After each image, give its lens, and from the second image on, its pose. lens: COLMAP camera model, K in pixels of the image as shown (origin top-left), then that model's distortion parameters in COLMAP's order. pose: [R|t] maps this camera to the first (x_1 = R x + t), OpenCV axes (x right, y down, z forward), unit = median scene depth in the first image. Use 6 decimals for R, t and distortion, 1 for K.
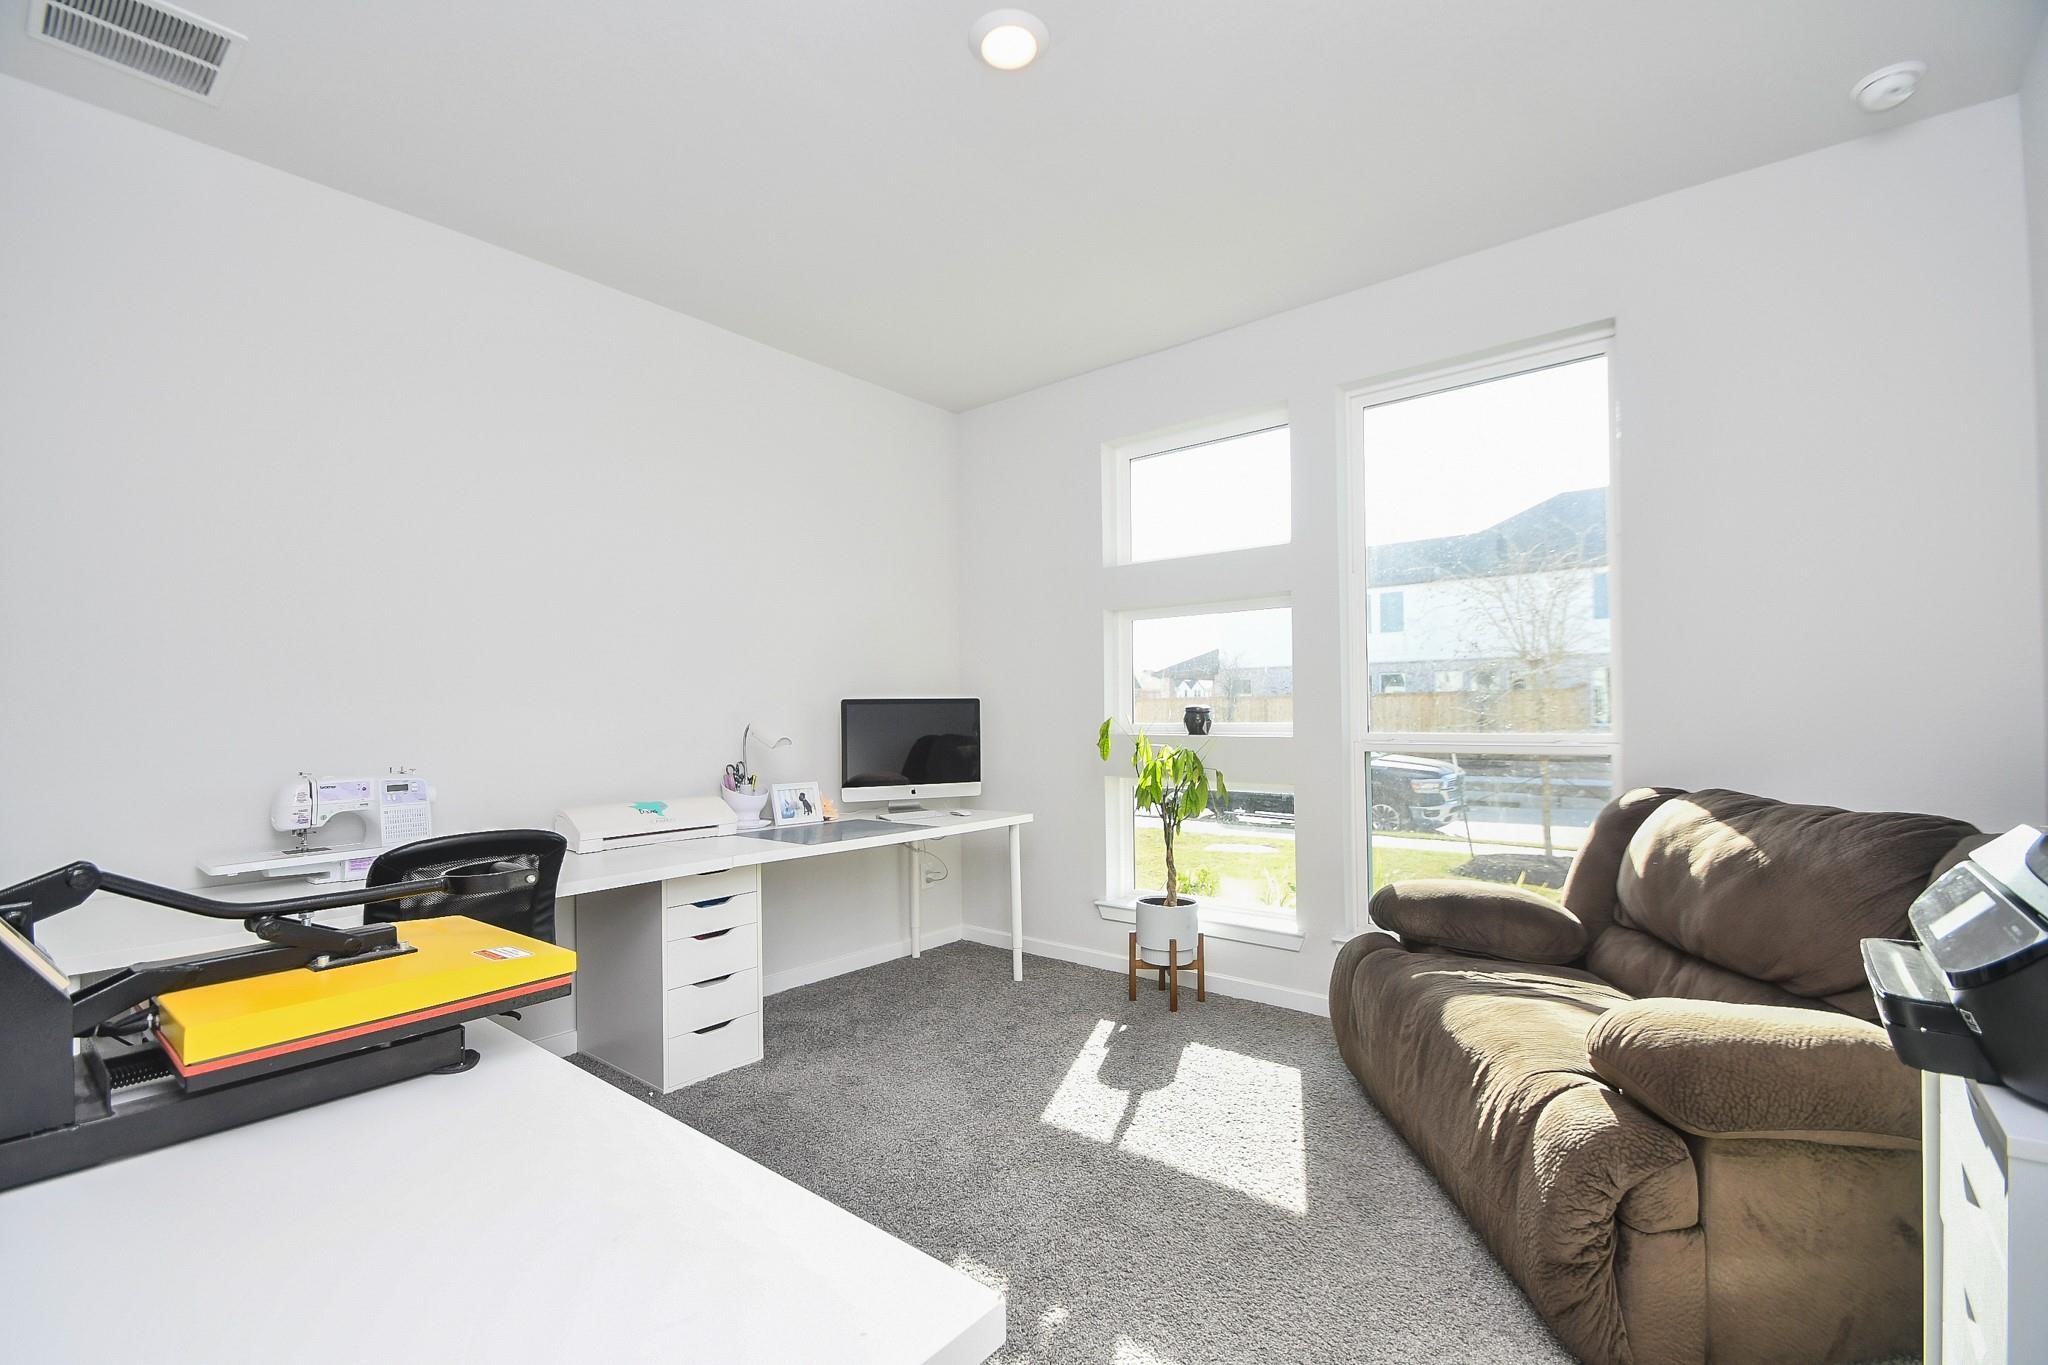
lens RADIAL K [[887.7, 0, 1024.0], [0, 887.7, 682.5], [0, 0, 1]] dist [-0.002318, -0.000131]
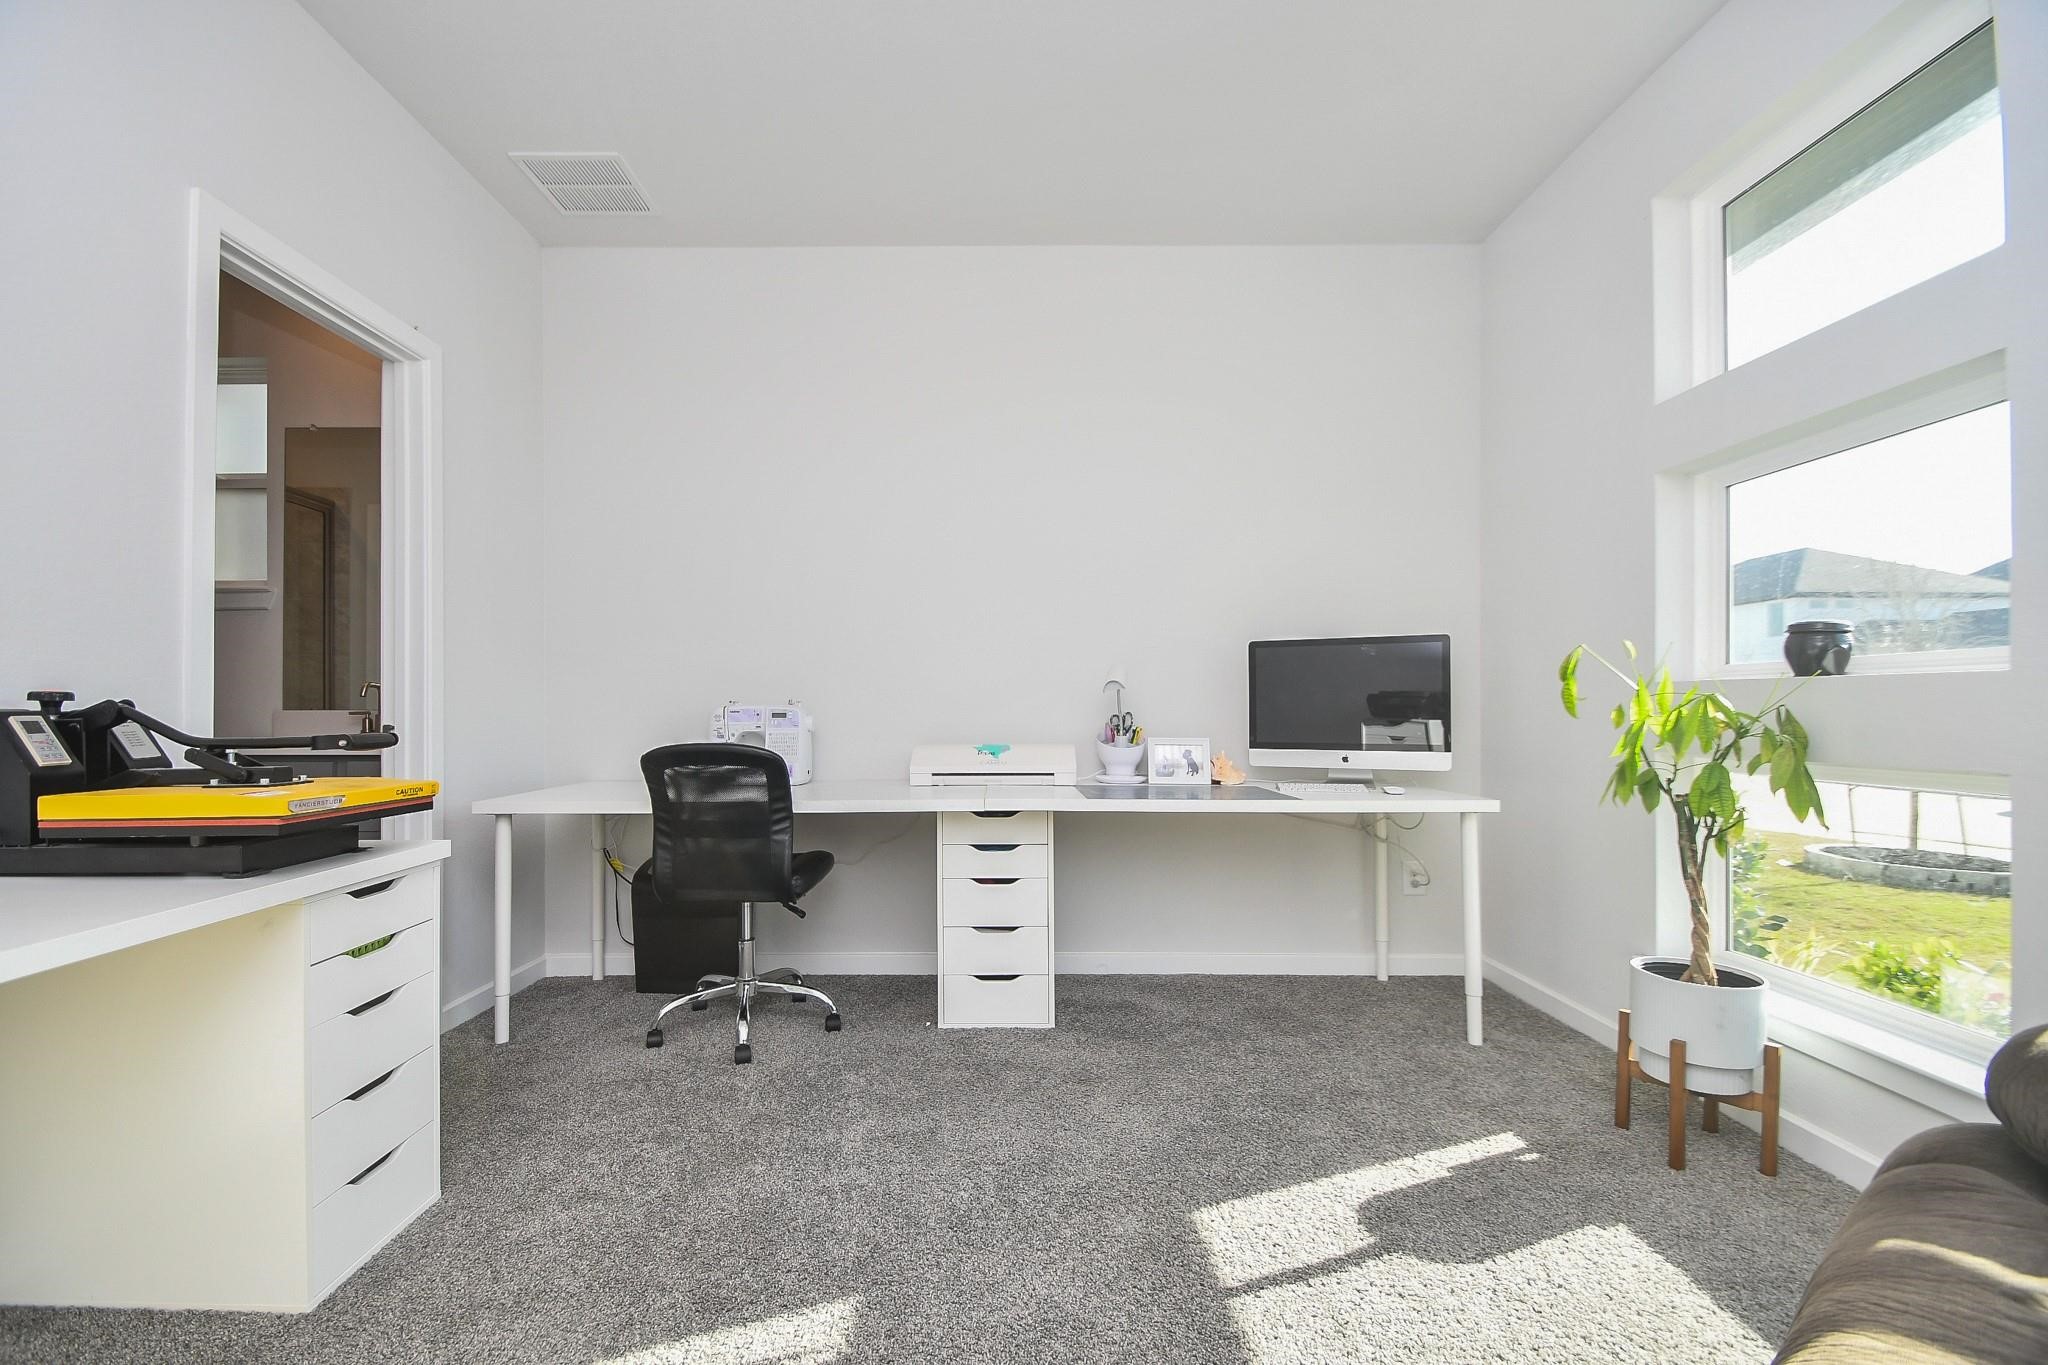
lens RADIAL K [[908.8, 0, 1021.5], [0, 908.8, 688.2], [0, 0, 1]] dist [0.022848, -0.023313]
pose [[0.639757, -0.007352, -0.768542, 0.335029], [0.021147, 0.999744, 0.008040, 0.054855], [0.768286, -0.021396, 0.639749, 0.315312]]
